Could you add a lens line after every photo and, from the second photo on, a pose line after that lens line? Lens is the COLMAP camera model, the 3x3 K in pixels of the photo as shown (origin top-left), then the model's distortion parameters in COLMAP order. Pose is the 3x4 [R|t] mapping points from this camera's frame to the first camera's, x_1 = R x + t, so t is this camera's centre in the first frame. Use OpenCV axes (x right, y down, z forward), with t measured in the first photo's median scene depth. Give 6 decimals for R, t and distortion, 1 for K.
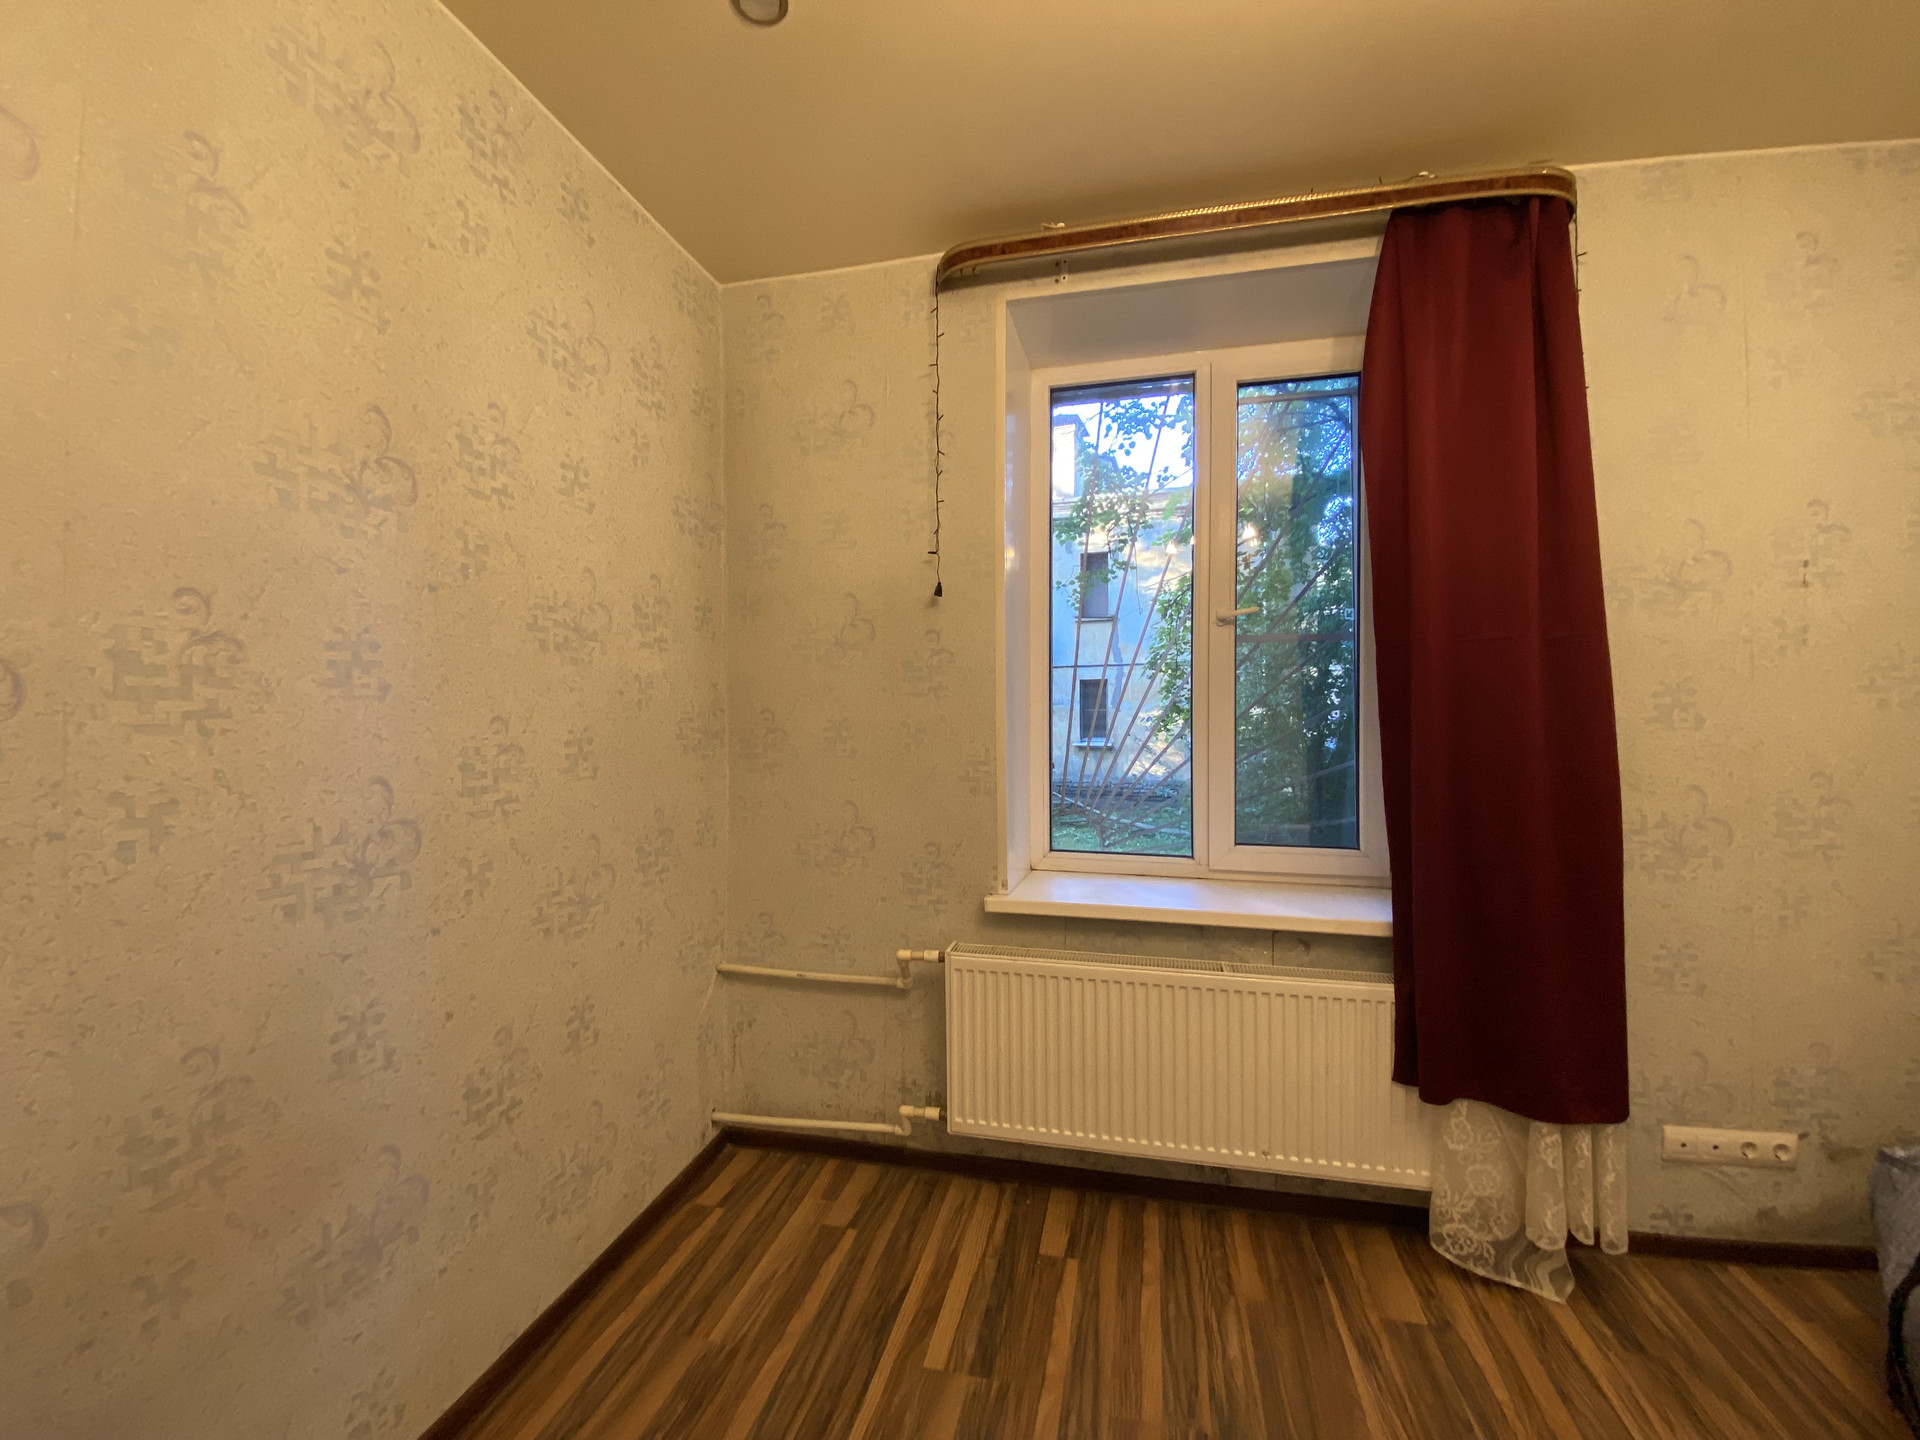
lens RADIAL K [[774.8, 0, 960.0], [0, 774.8, 720.0], [0, 0, 1]] dist [0.001260, -0.013859]
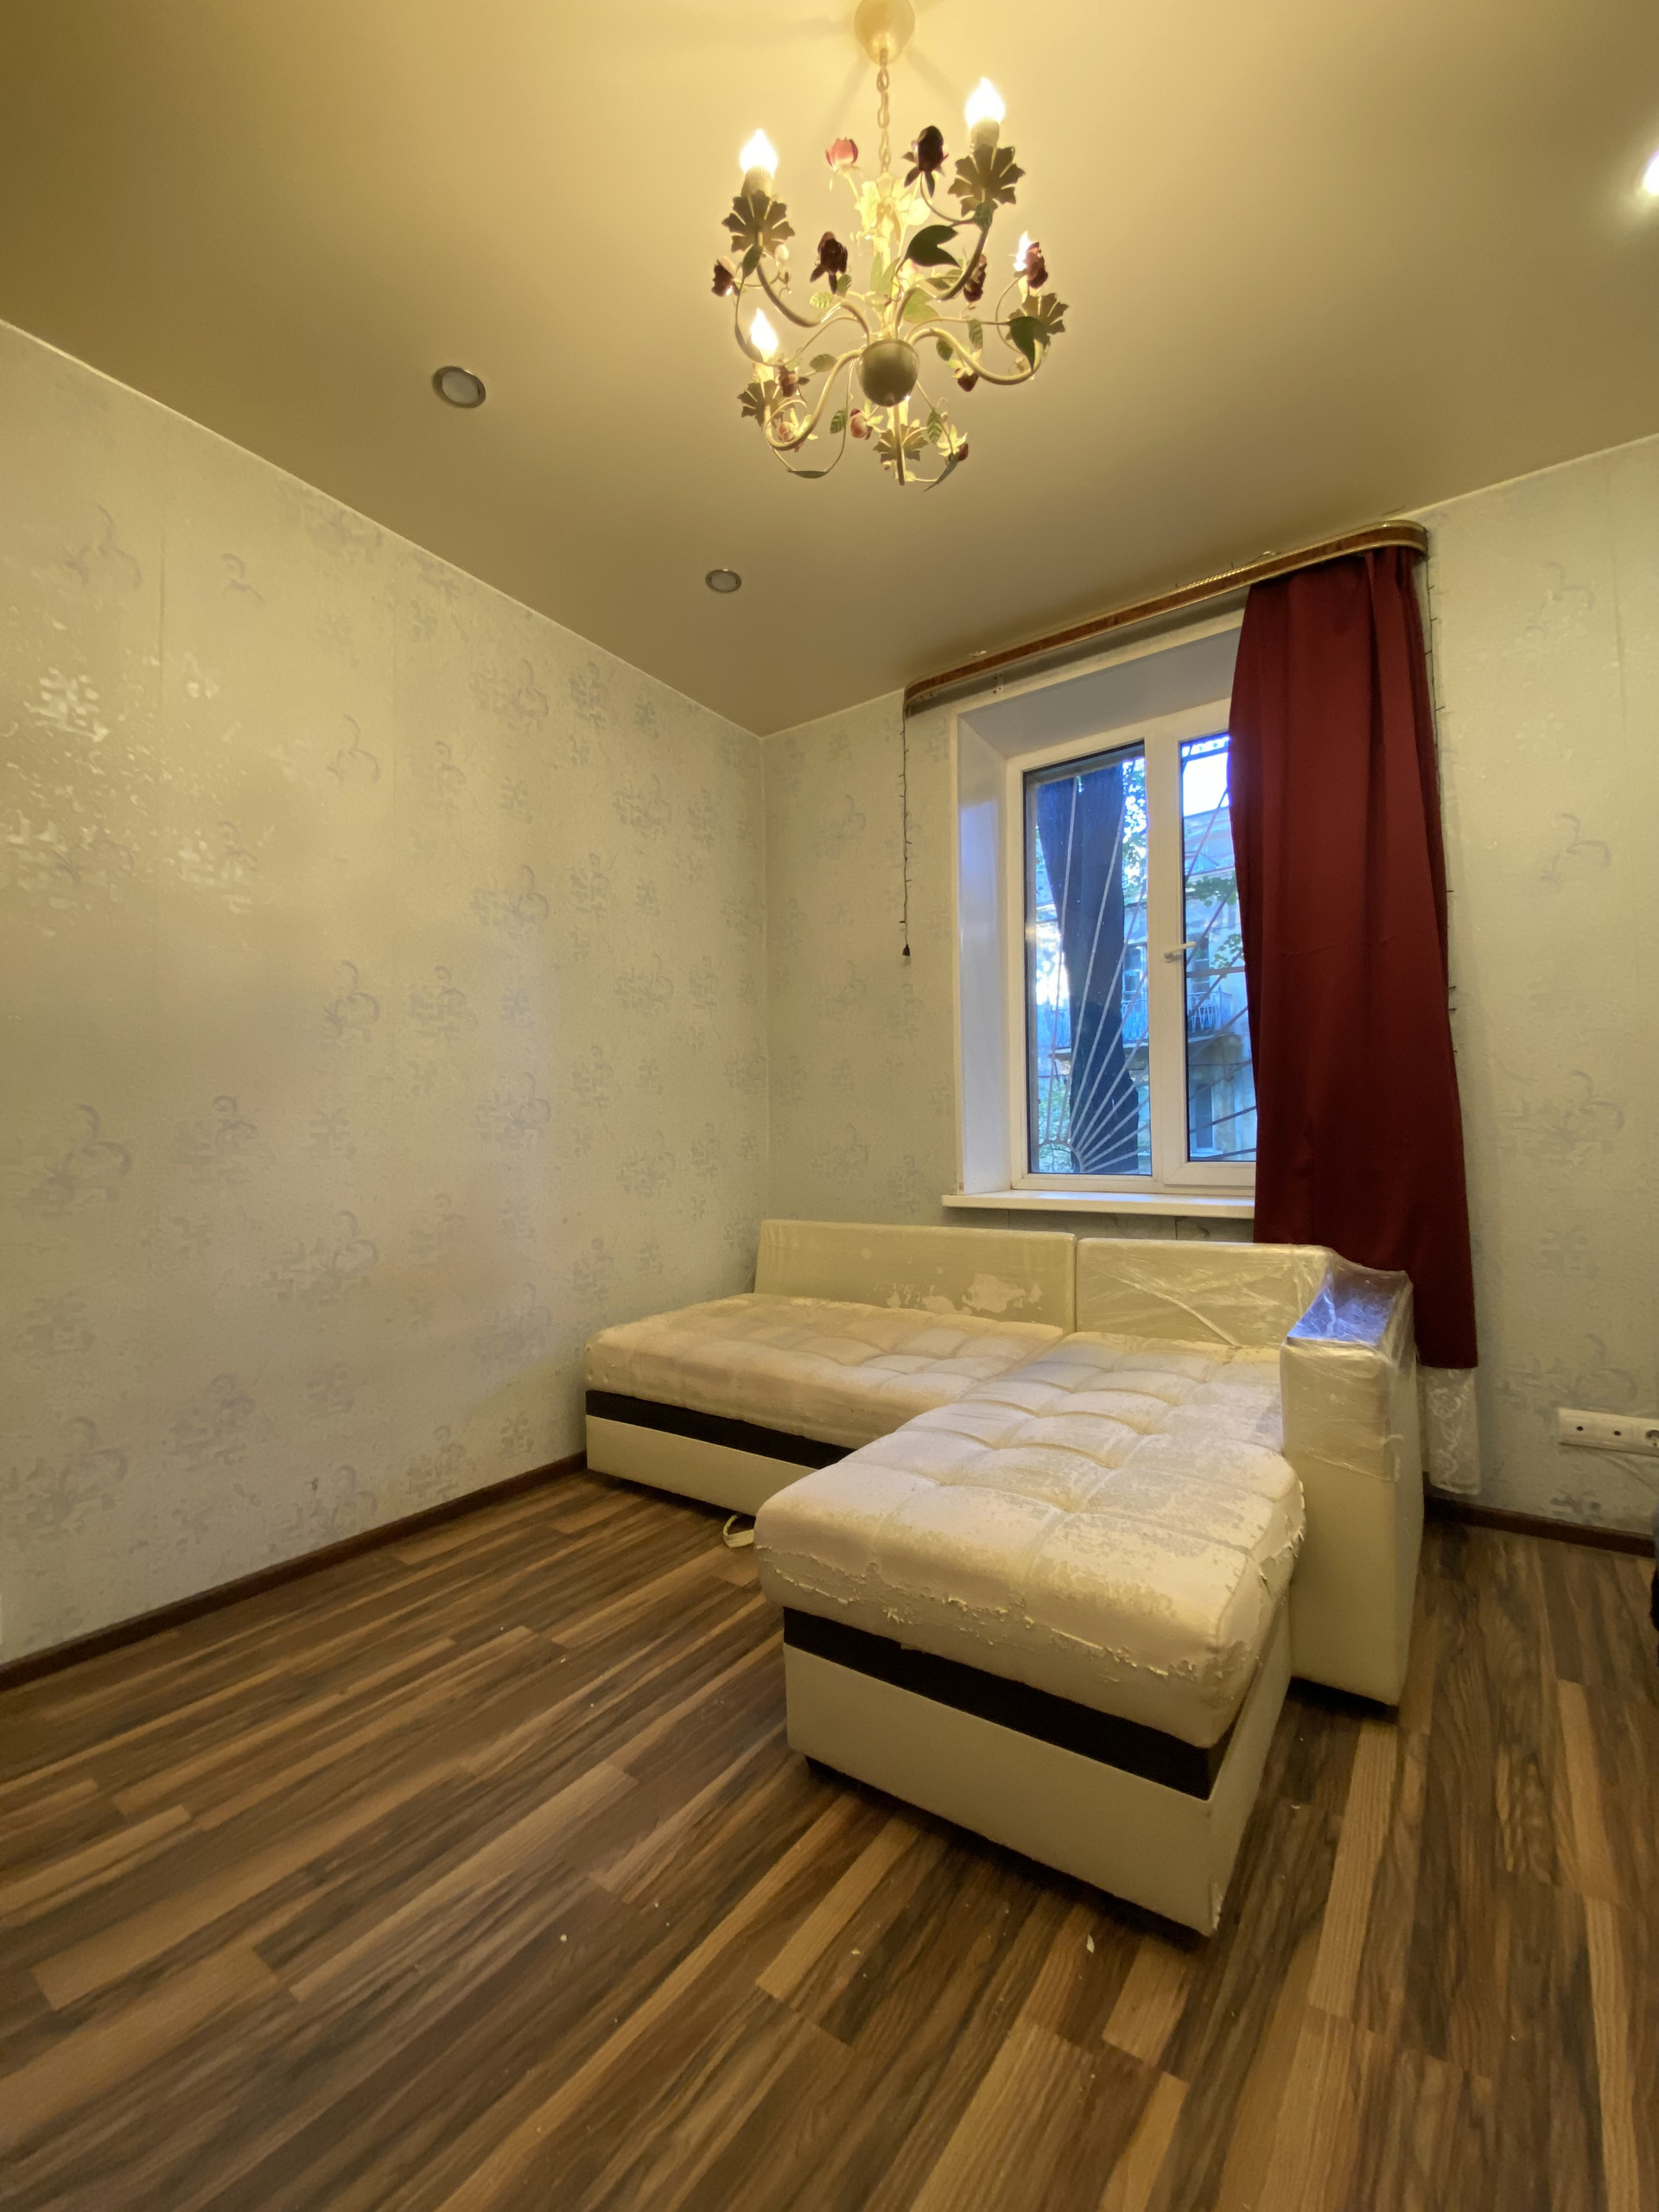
lens RADIAL K [[860.5, 0, 829.5], [0, 860.5, 1106.0], [0, 0, 1]] dist [0.018329, -0.030653]
pose [[0.928902, -0.020033, -0.369783, 0.455323], [0.007777, 0.999371, -0.034607, 0.164381], [0.370243, 0.029271, 0.928474, -0.426007]]
